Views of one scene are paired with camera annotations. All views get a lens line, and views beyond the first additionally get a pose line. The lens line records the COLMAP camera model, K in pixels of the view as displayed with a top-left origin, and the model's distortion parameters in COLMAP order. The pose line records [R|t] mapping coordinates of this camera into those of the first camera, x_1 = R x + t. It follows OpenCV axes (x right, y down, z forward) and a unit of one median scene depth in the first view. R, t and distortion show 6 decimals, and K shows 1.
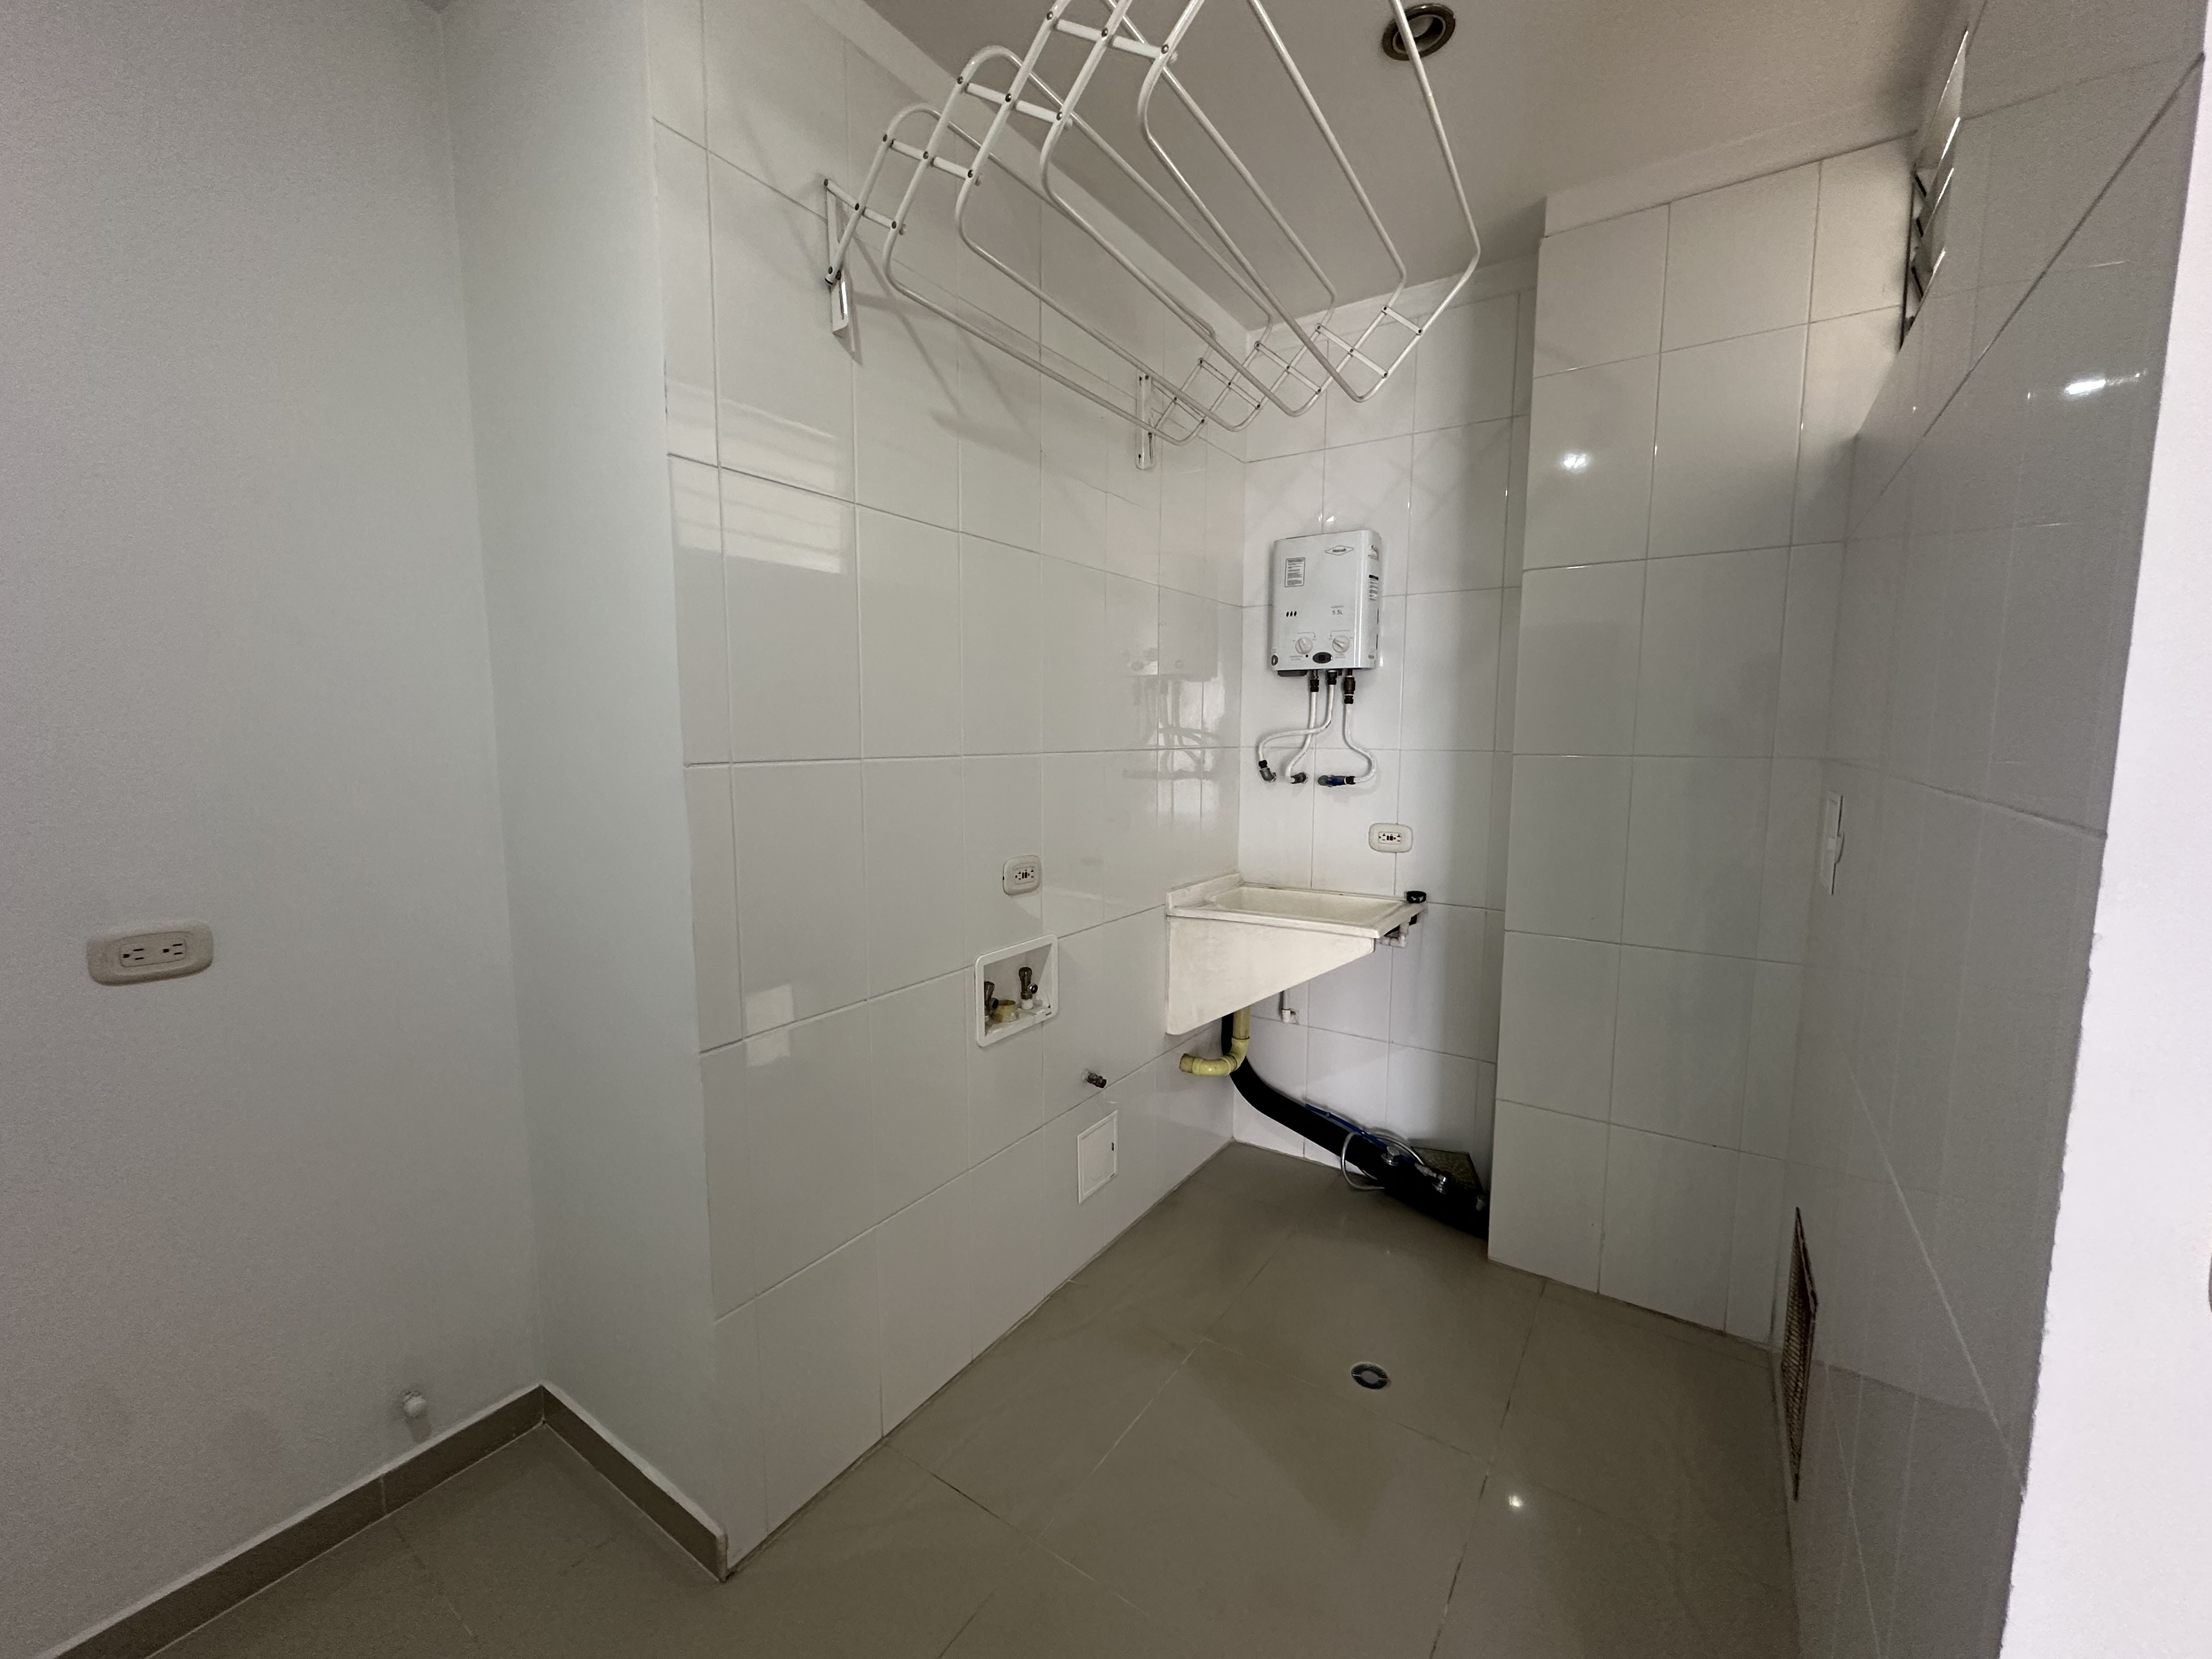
lens RADIAL K [[884.4, 0, 1104.2], [0, 884.4, 830.1], [0, 0, 1]] dist [-0.003406, 0.000607]
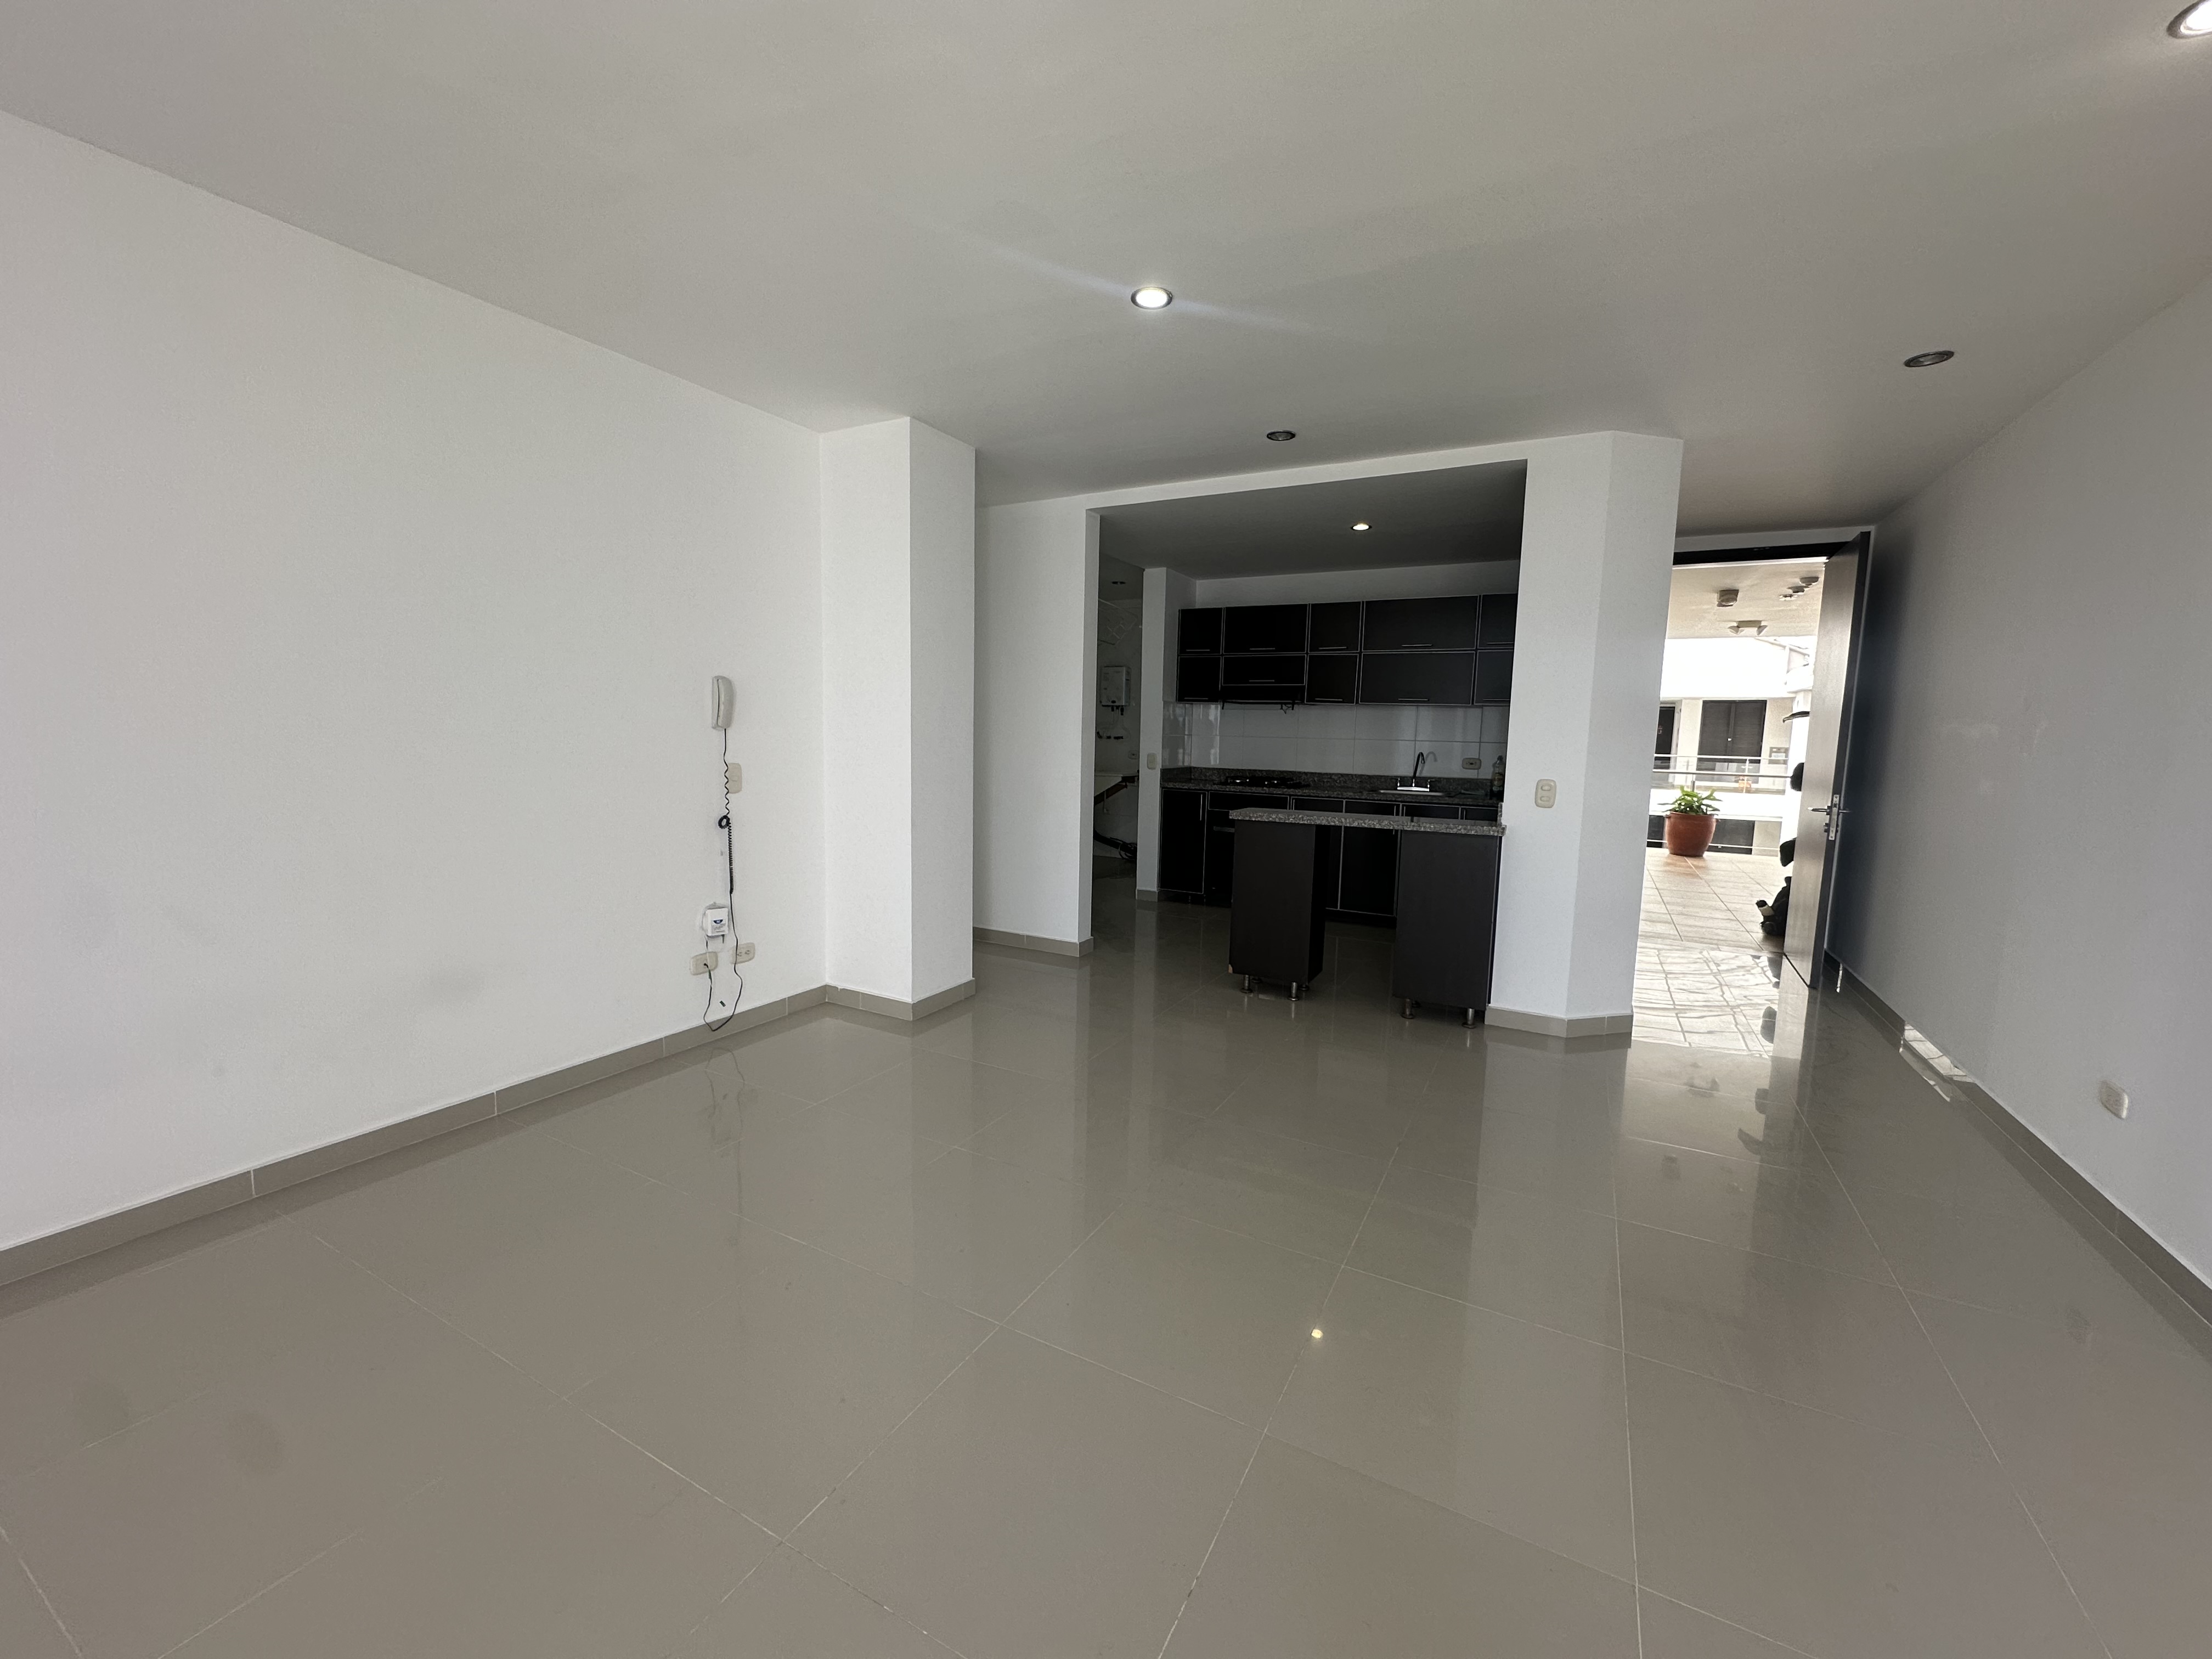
lens RADIAL K [[884.4, 0, 1095.7], [0, 884.4, 828.4], [0, 0, 1]] dist [-0.003406, 0.000607]
pose [[0.995190, 0.005123, 0.097827, -0.204694], [-0.005094, 0.999987, -0.000550, 0.386180], [-0.097829, 0.000049, 0.995203, -3.113498]]
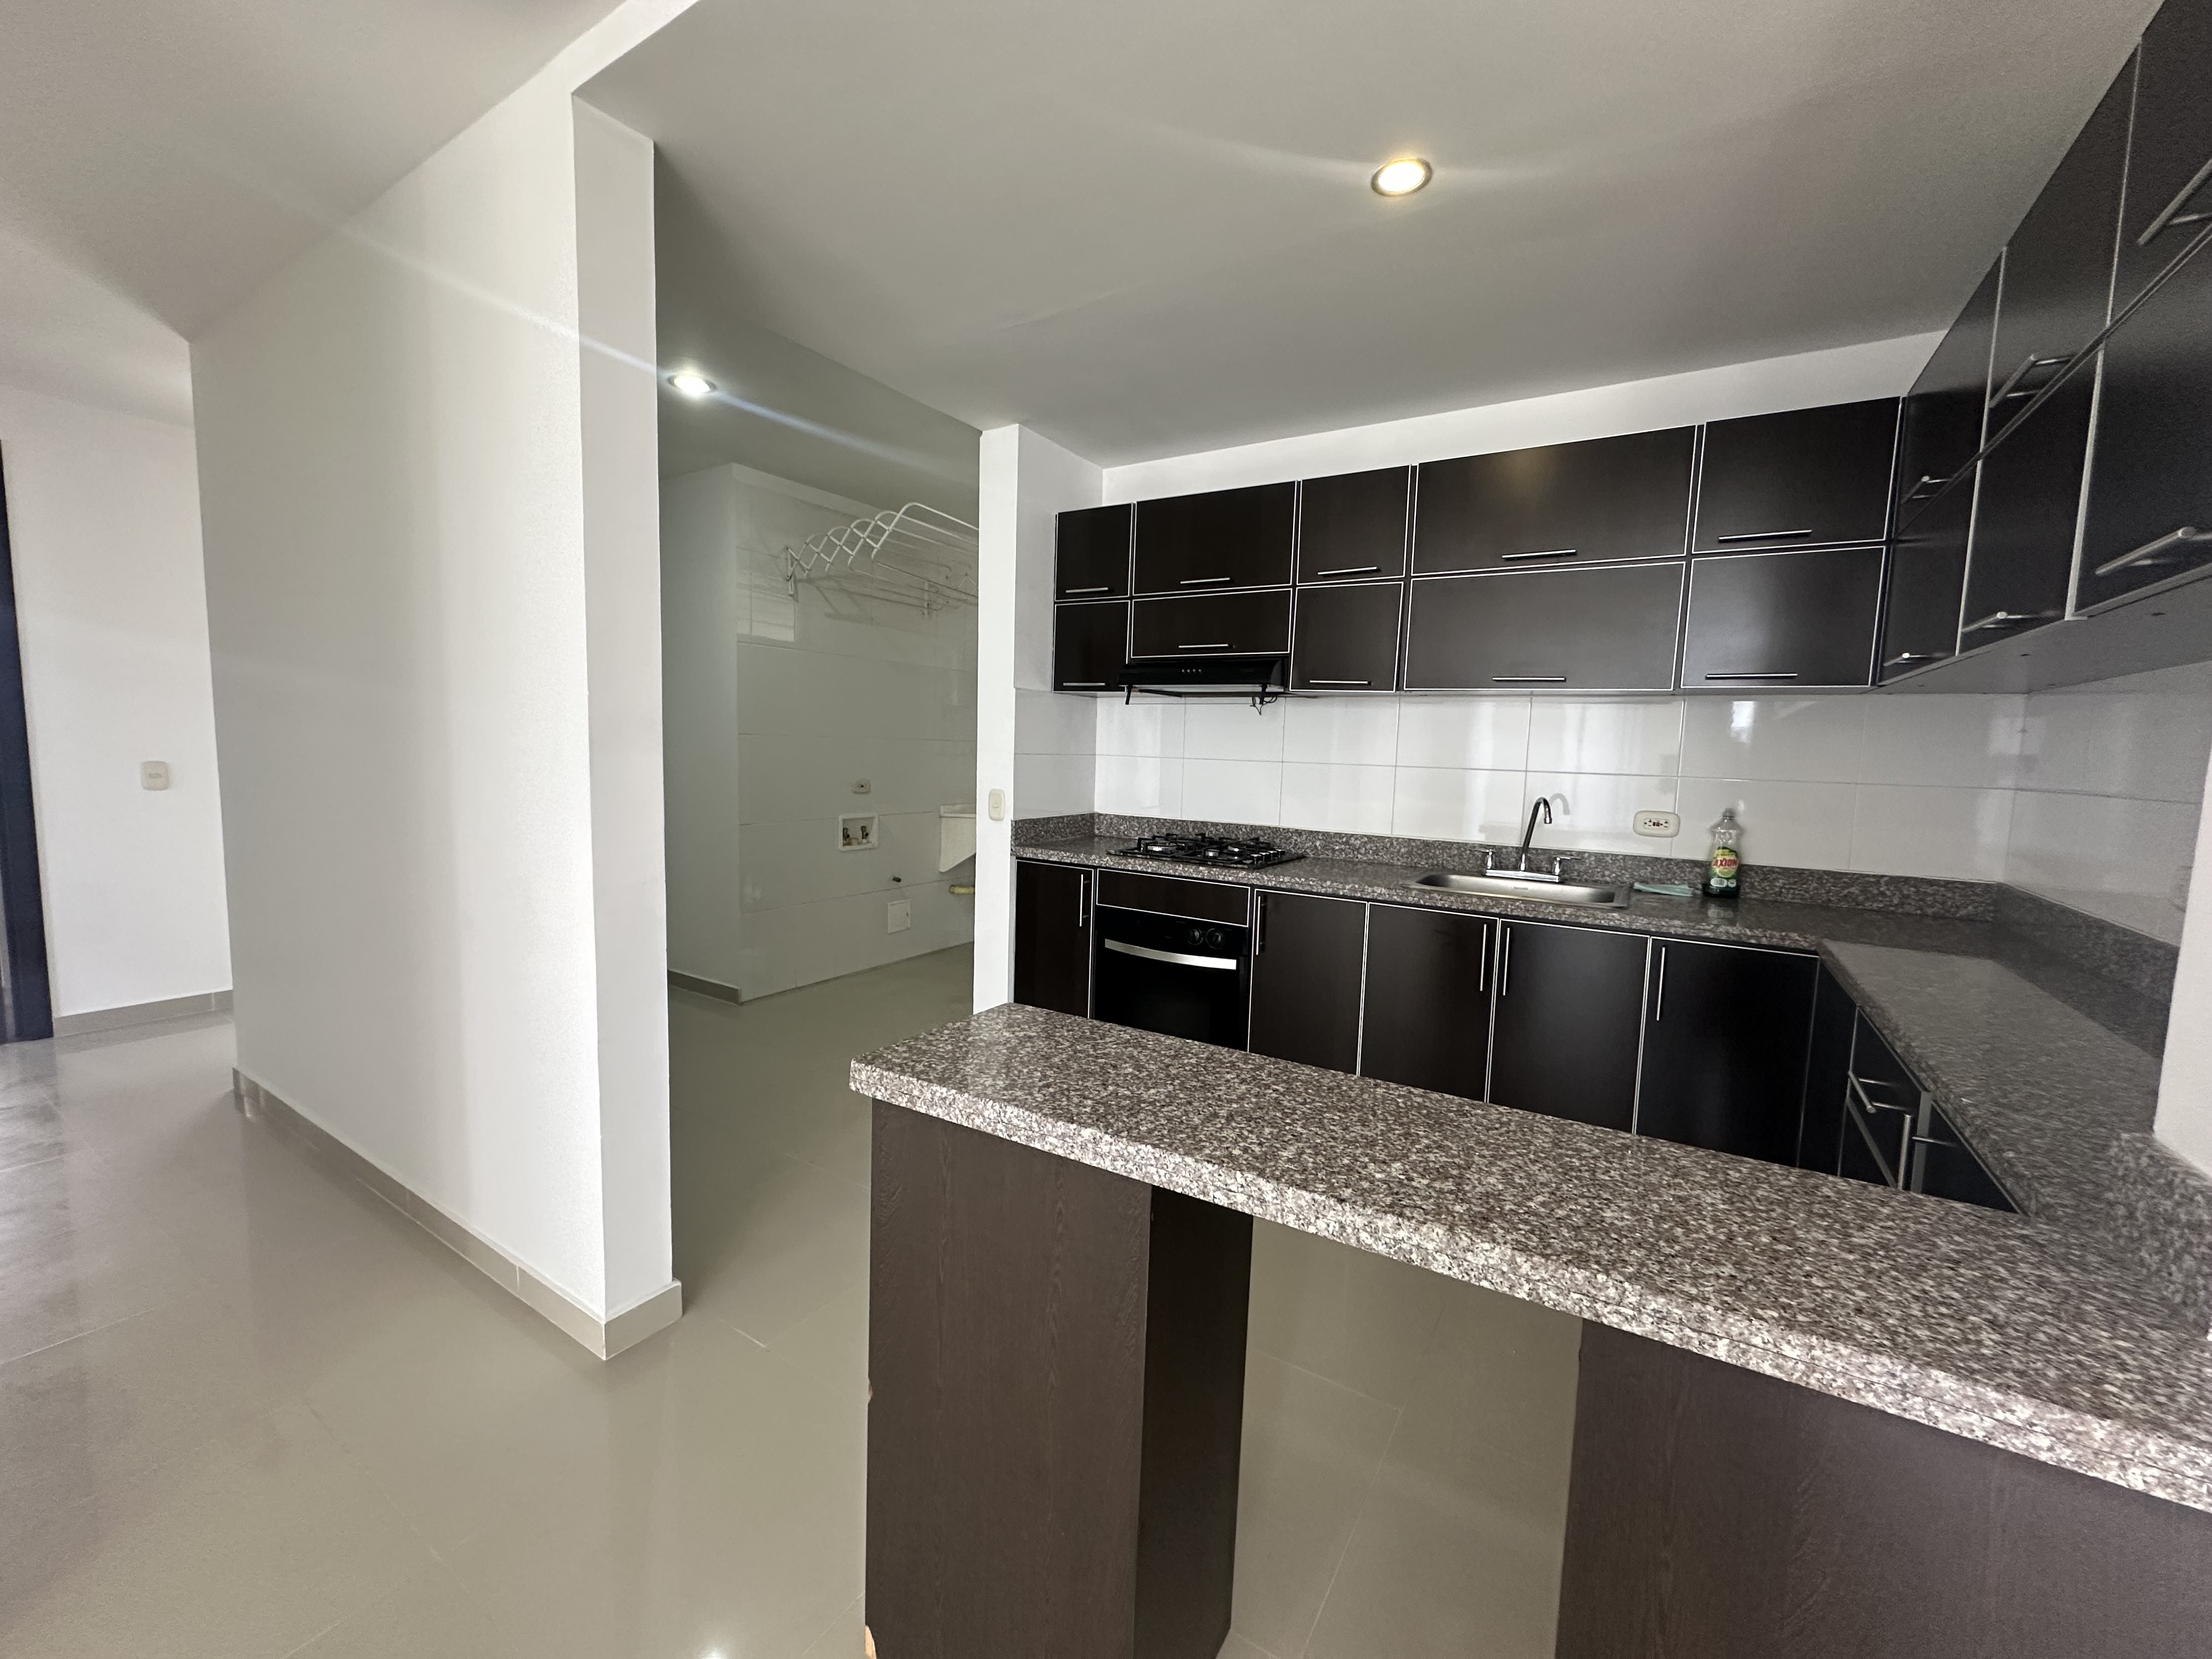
lens RADIAL K [[884.4, 0, 1114.2], [0, 884.4, 824.7], [0, 0, 1]] dist [-0.003406, 0.000607]
pose [[0.998511, 0.020553, 0.050534, 0.487497], [-0.019426, 0.999554, -0.022684, 0.198138], [-0.050978, 0.021668, 0.998465, -1.501220]]
